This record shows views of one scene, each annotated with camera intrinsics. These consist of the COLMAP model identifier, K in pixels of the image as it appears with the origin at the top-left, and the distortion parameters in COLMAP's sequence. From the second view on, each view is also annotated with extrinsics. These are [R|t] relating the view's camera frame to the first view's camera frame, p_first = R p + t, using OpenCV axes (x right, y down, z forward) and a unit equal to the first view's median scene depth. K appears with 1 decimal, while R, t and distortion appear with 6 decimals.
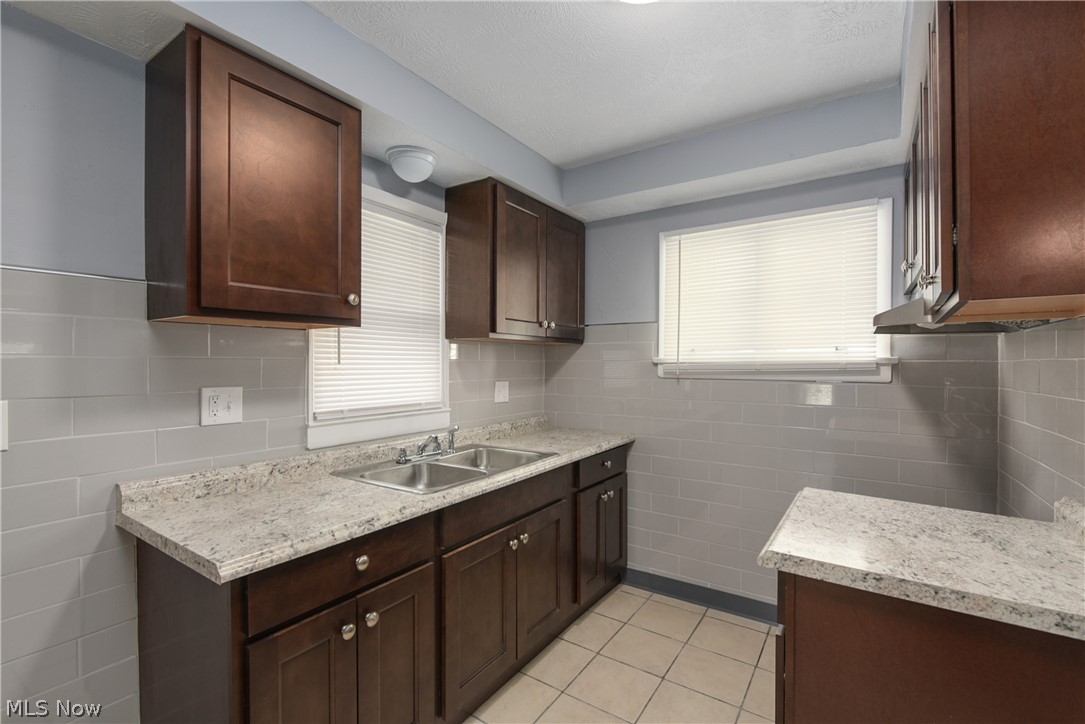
lens RADIAL K [[480.1, 0, 539.1], [0, 480.1, 365.7], [0, 0, 1]] dist [-0.007109, -0.000255]
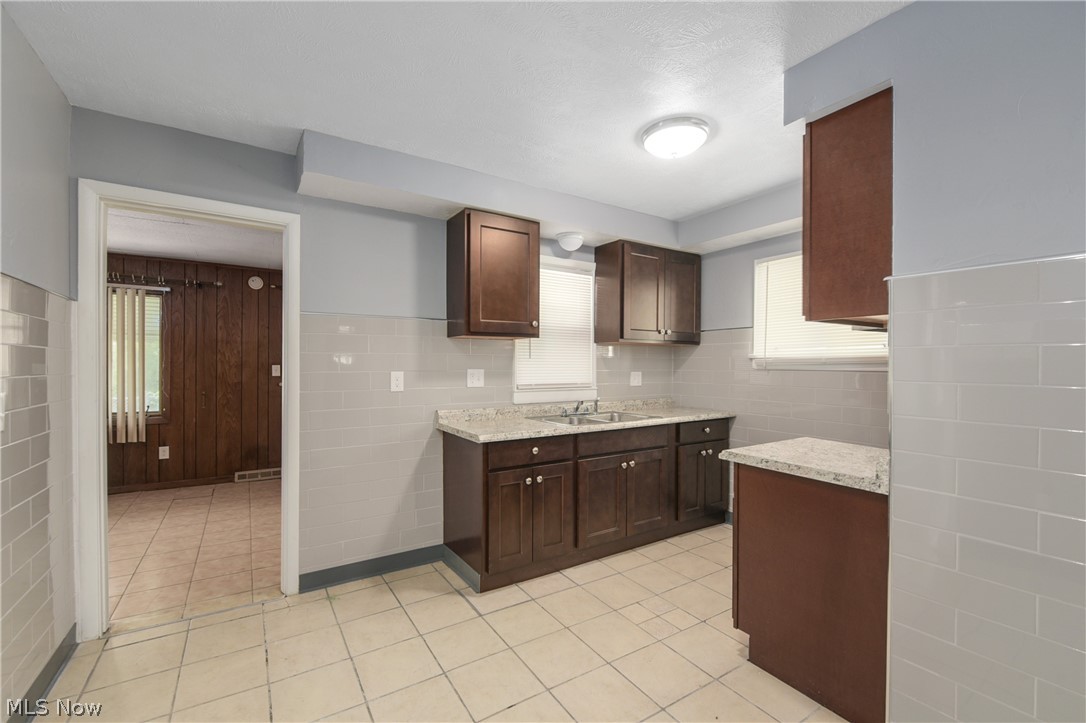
lens RADIAL K [[460.4, 0, 539.7], [0, 460.4, 364.8], [0, 0, 1]] dist [-0.004346, -0.000537]
pose [[0.917258, 0.001577, -0.398289, 0.336637], [-0.003519, 0.999985, -0.004145, 0.030504], [0.398277, 0.005204, 0.917250, -0.629492]]
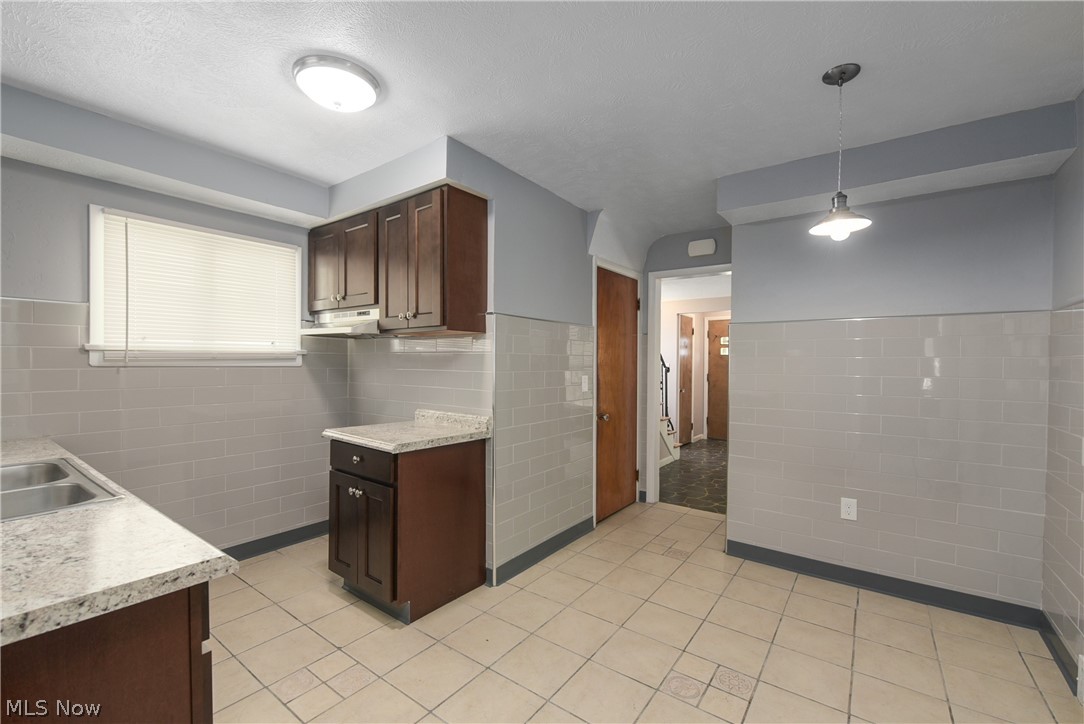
lens RADIAL K [[455.5, 0, 536.9], [0, 455.5, 368.5], [0, 0, 1]] dist [-0.009491, -0.000430]
pose [[0.037156, -0.013398, 0.999220, -0.877699], [-0.003042, 0.999904, 0.013521, 0.023565], [-0.999305, -0.003542, 0.037112, 0.213402]]
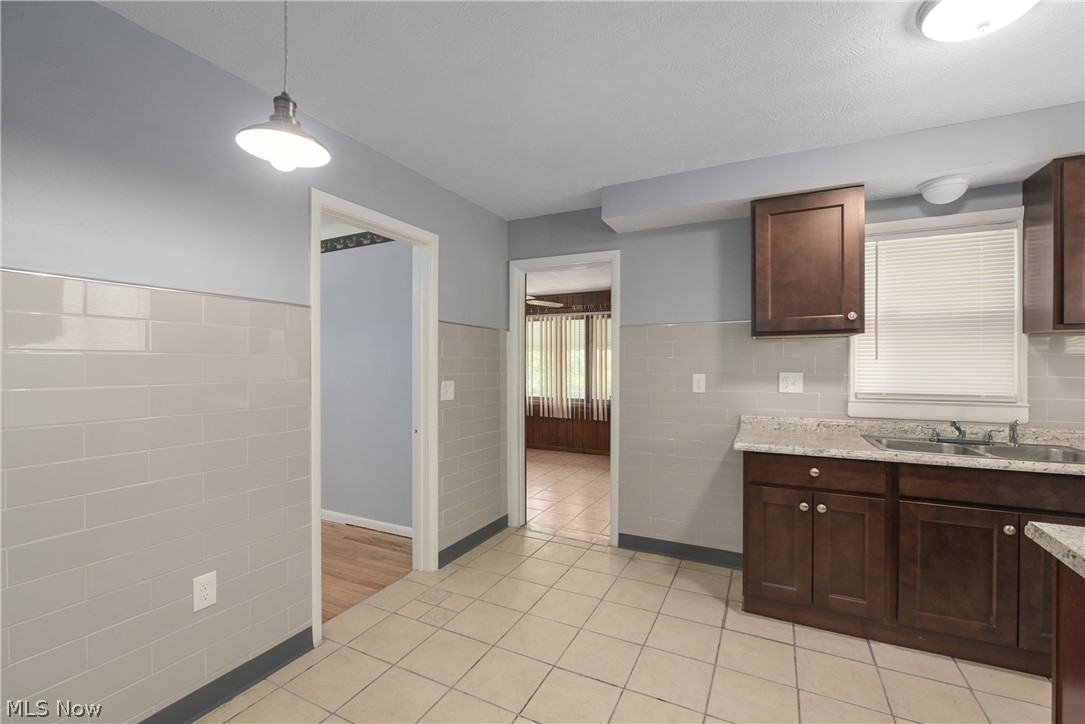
lens RADIAL K [[460.0, 0, 539.3], [0, 460.0, 365.3], [0, 0, 1]] dist [-0.004346, -0.000537]
pose [[0.125586, -0.001495, -0.992082, 0.856502], [-0.005258, 0.999984, -0.002173, 0.023564], [0.992069, 0.005489, 0.125576, -0.149093]]
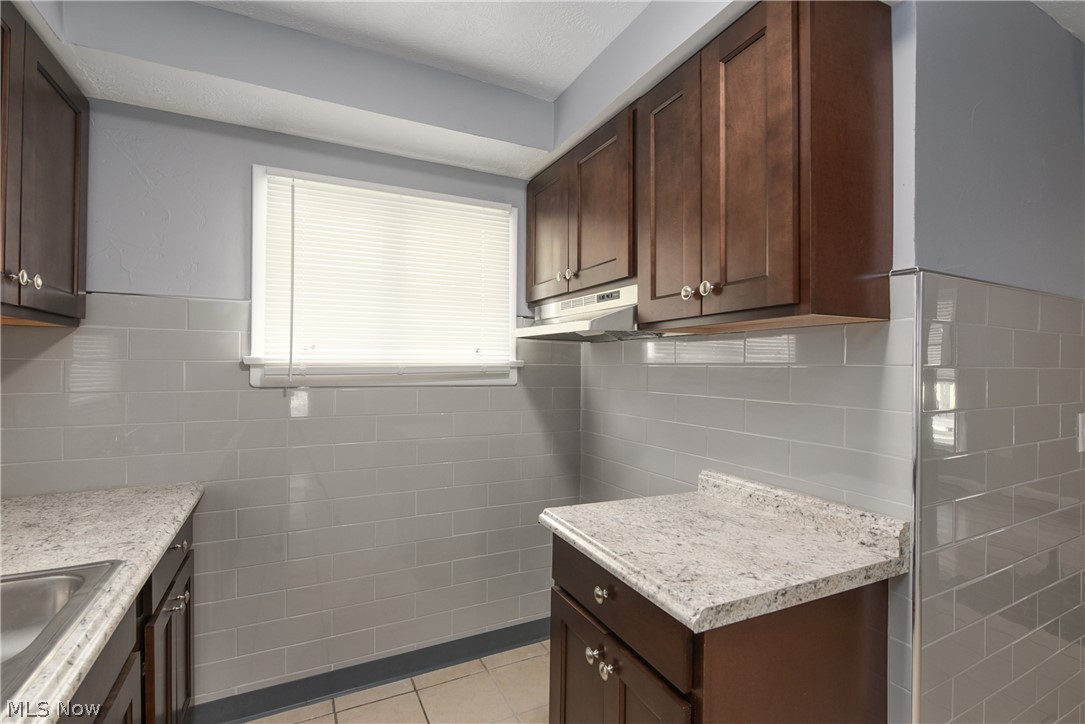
lens RADIAL K [[489.5, 0, 539.7], [0, 489.5, 364.7], [0, 0, 1]] dist [-0.004160, -0.000342]
pose [[0.484606, 0.005284, 0.874717, -0.218392], [-0.002449, 0.999986, -0.004684, -0.005538], [-0.874729, 0.000128, 0.484612, 0.530769]]
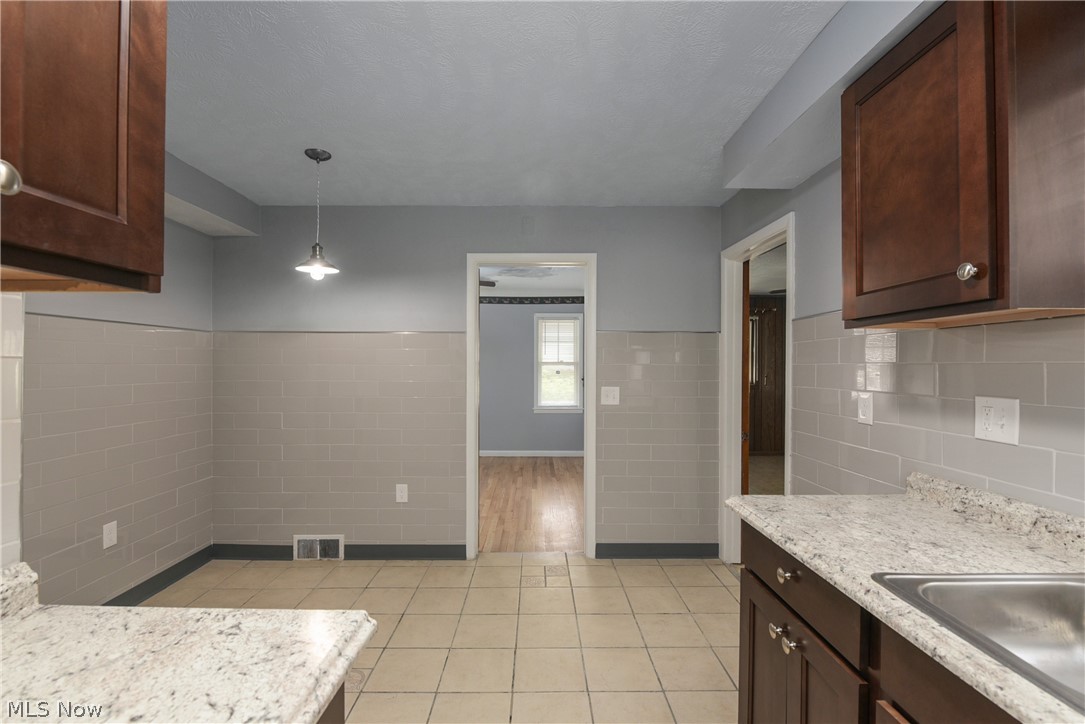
lens RADIAL K [[480.1, 0, 539.1], [0, 480.1, 365.7], [0, 0, 1]] dist [-0.007109, -0.000255]
pose [[-0.823901, -0.004725, -0.566714, 0.428064], [-0.007870, 0.999964, 0.003104, -0.006660], [0.566679, 0.007018, -0.823909, 1.116969]]
